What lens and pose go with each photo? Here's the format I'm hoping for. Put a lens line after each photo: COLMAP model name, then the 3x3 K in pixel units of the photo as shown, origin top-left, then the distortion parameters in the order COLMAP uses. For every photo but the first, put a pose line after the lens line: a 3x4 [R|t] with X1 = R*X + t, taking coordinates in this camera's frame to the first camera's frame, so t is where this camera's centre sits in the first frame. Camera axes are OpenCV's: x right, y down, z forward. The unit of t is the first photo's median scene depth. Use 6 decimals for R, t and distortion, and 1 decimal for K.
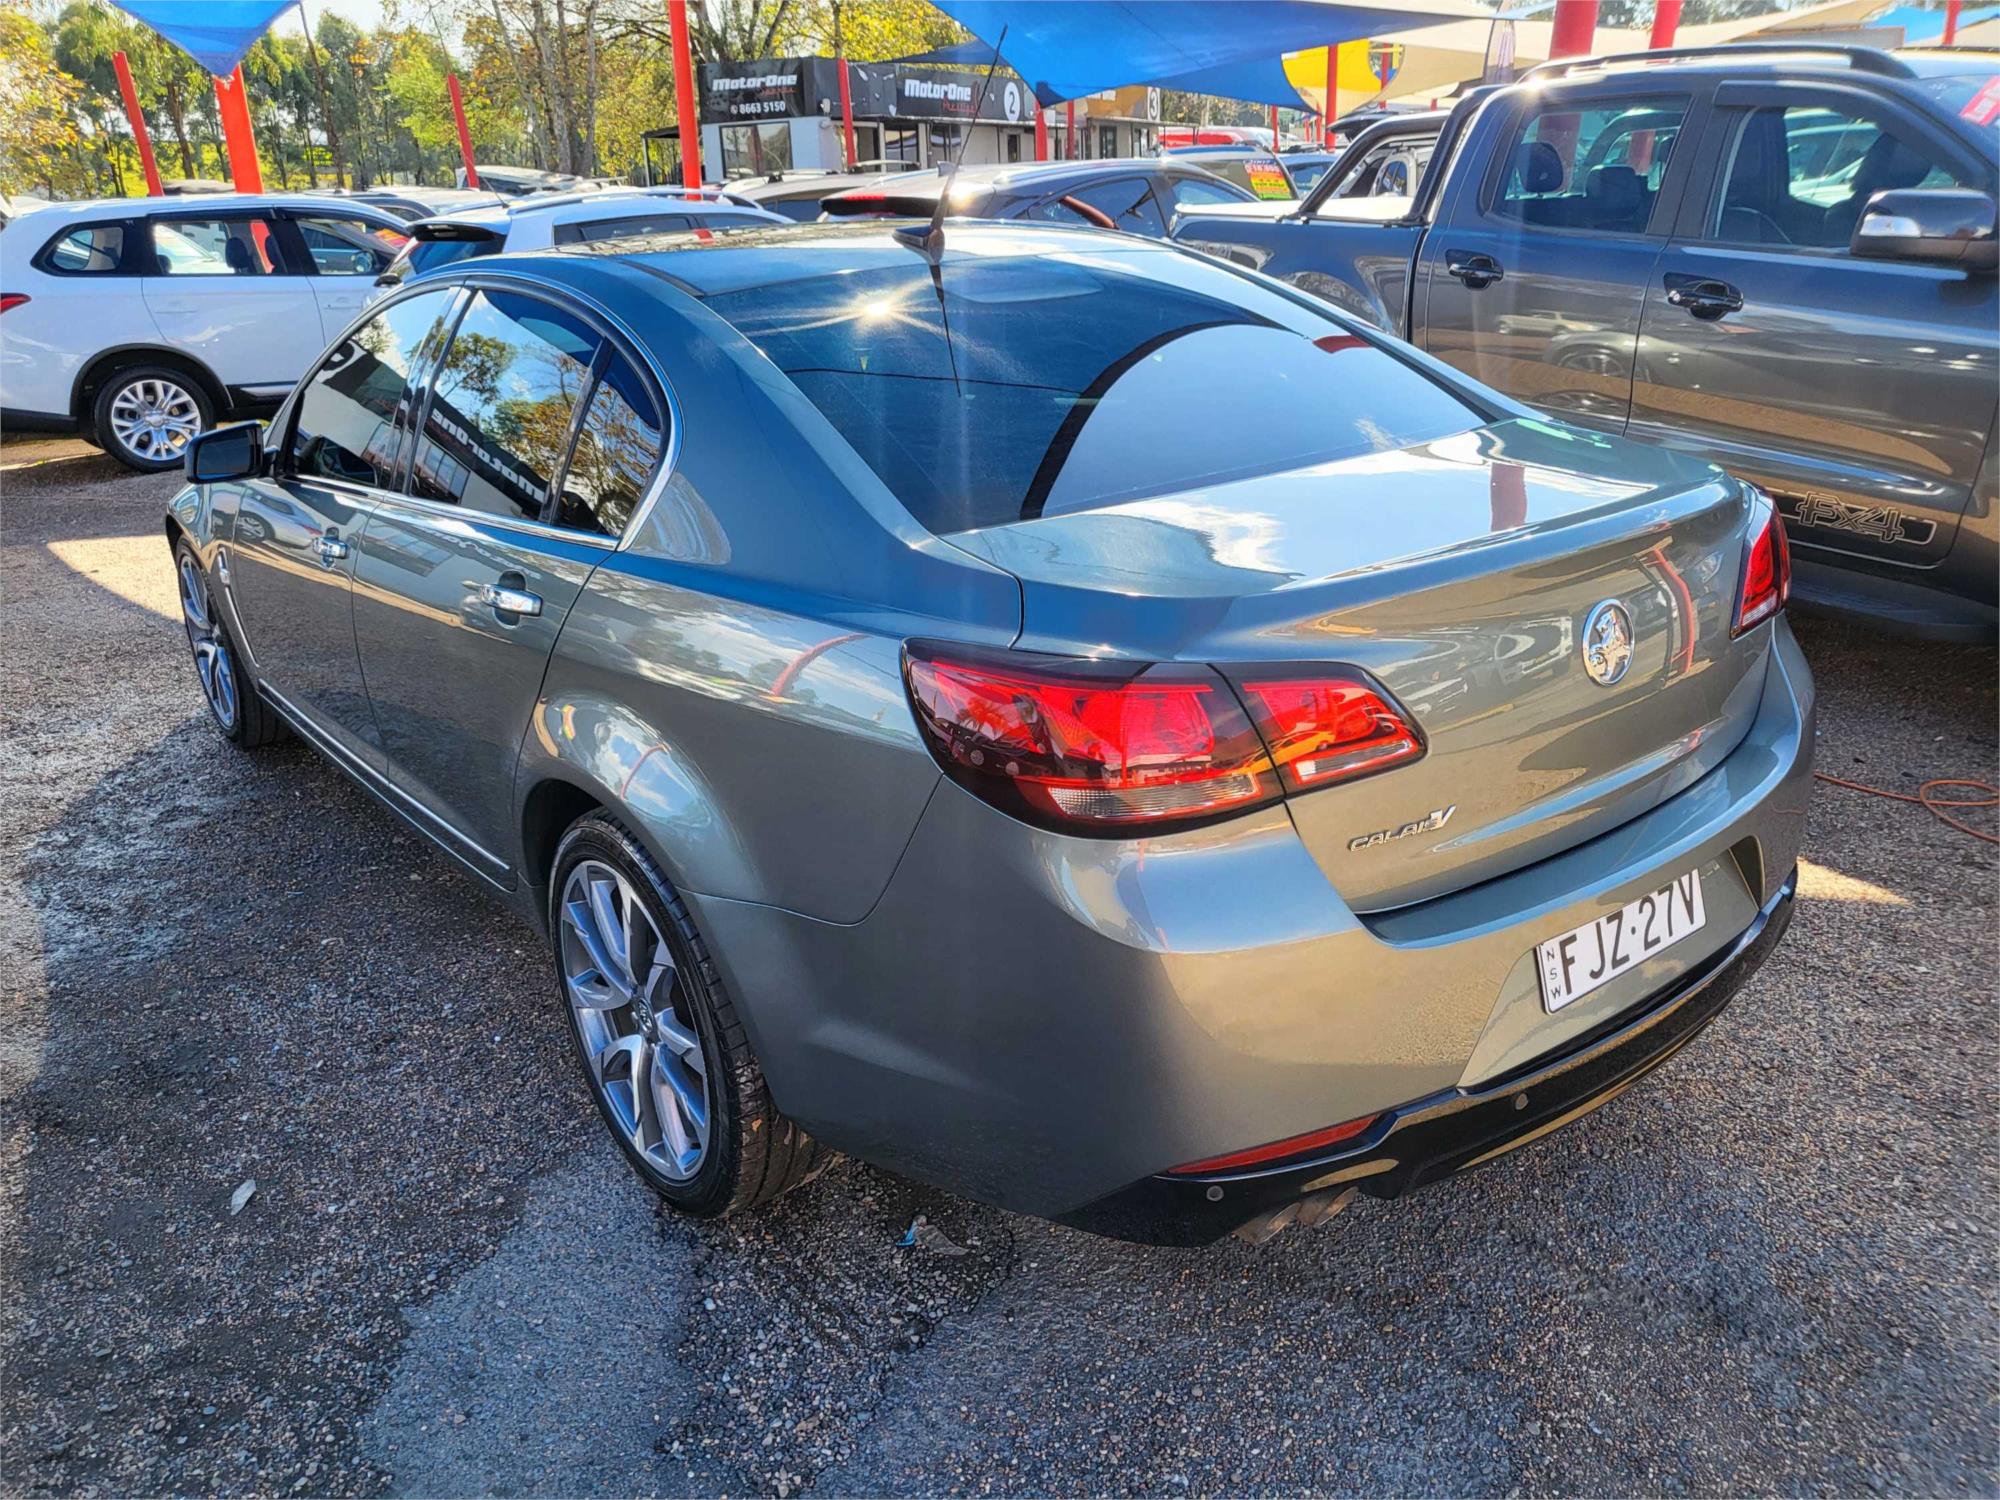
lens RADIAL K [[1574.6, 0, 1004.8], [0, 1574.6, 732.5], [0, 0, 1]] dist [0.003942, 0.034977]
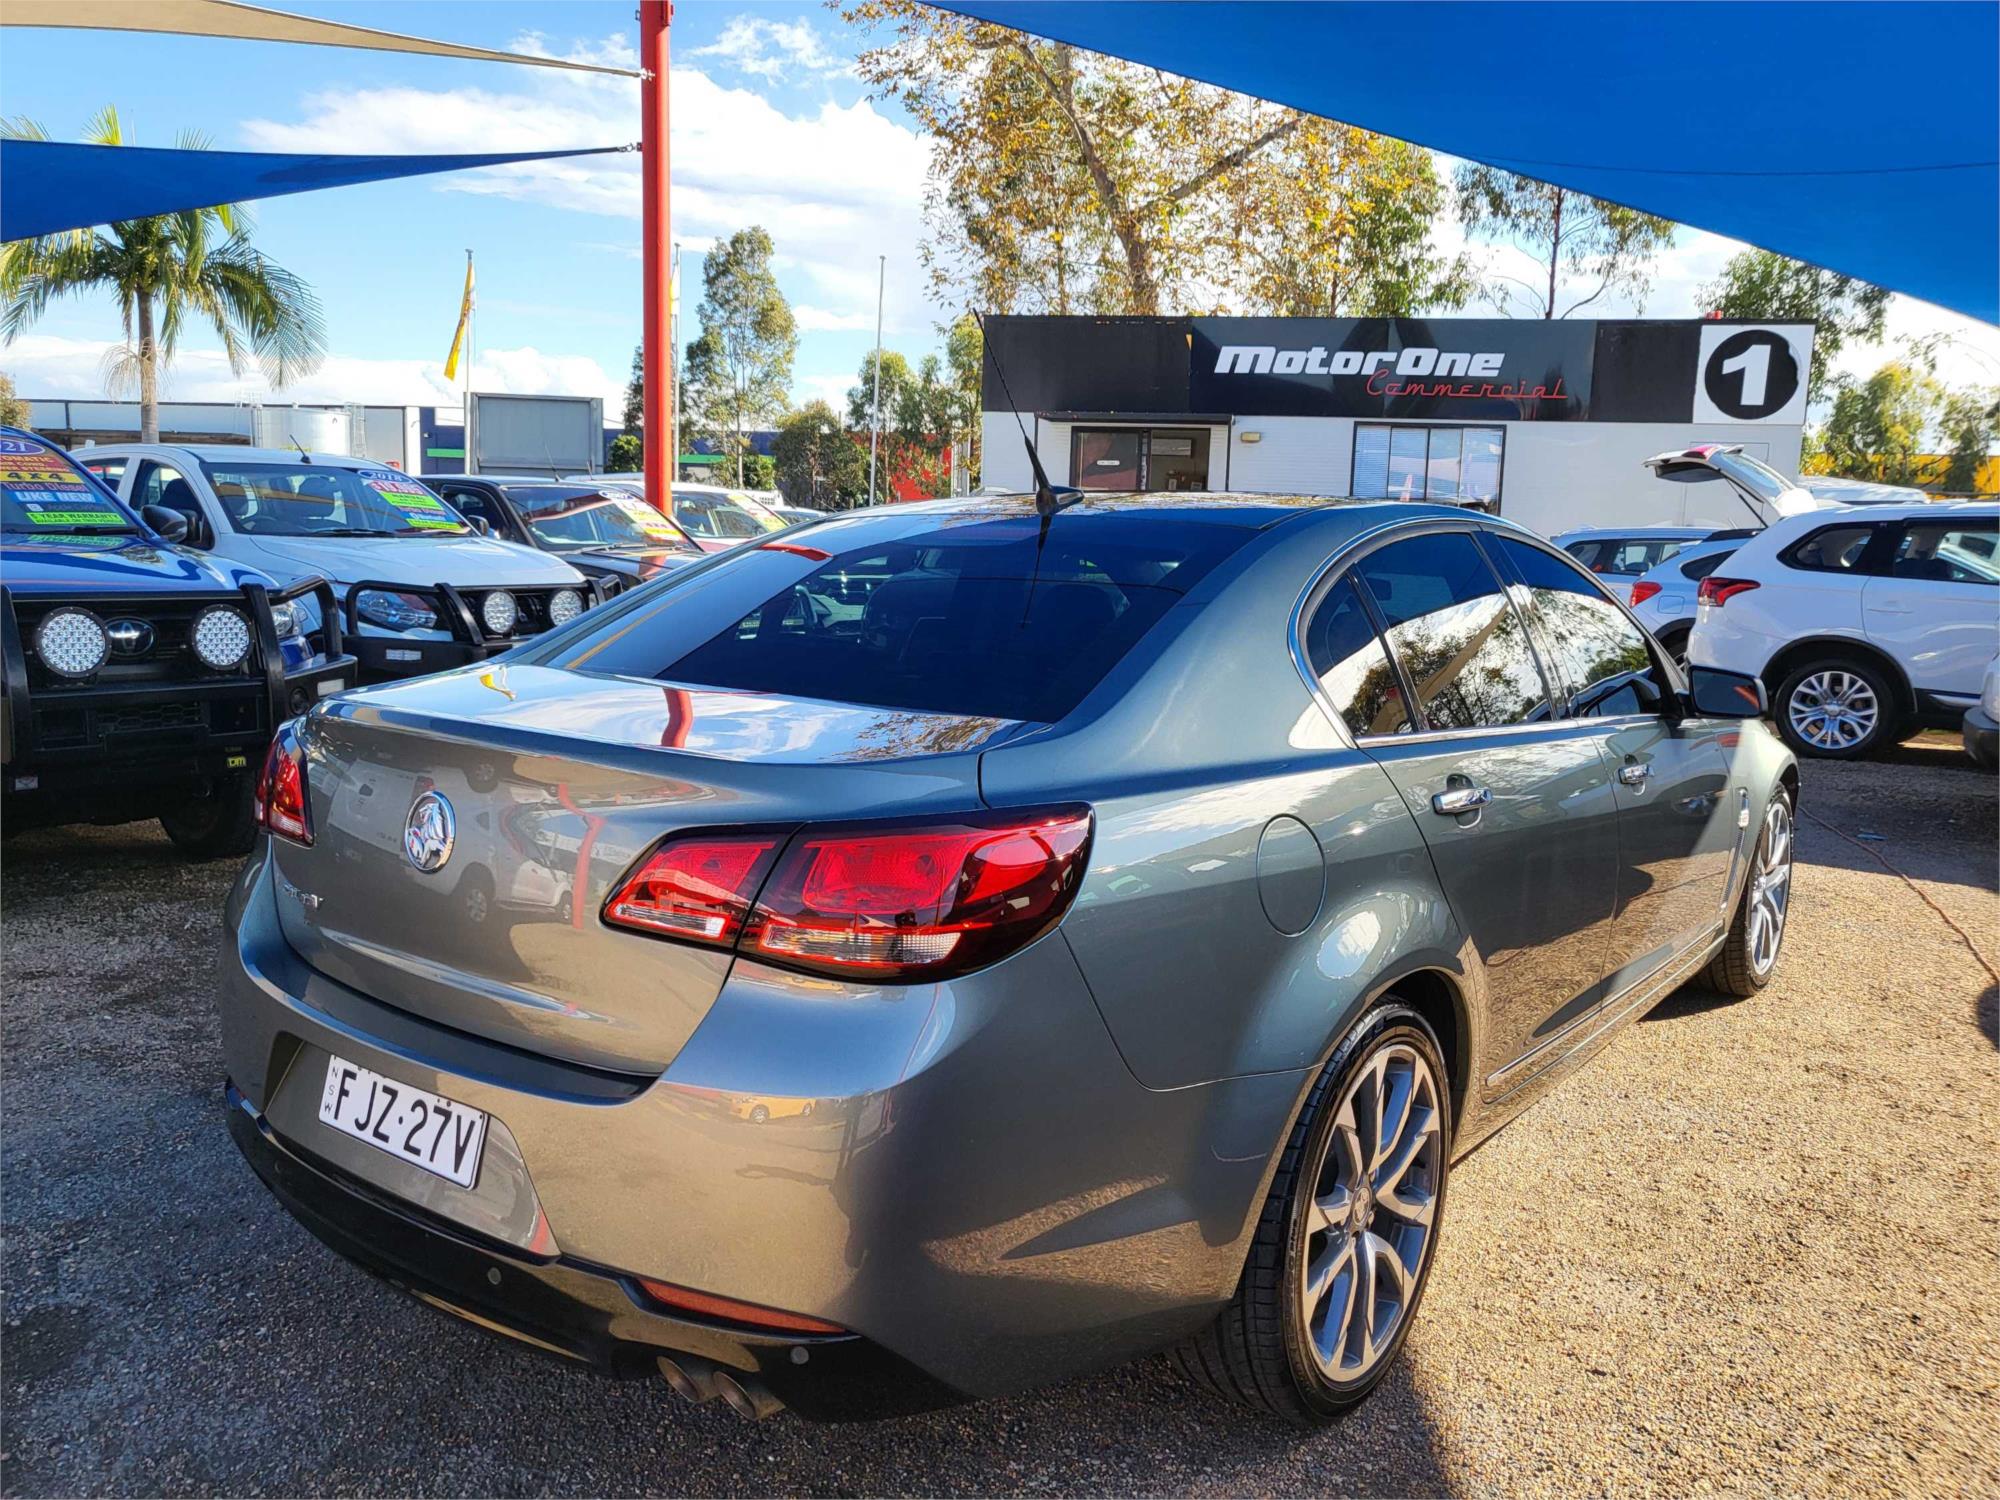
lens RADIAL K [[1612.8, 0, 1000.0], [0, 1612.8, 750.0], [0, 0, 1]] dist [-0.011271, 0.058661]
pose [[0.244059, 0.182705, -0.952394, 1.224170], [-0.354885, 0.930795, 0.087620, -0.276493], [0.902492, 0.316606, 0.292008, 0.823538]]
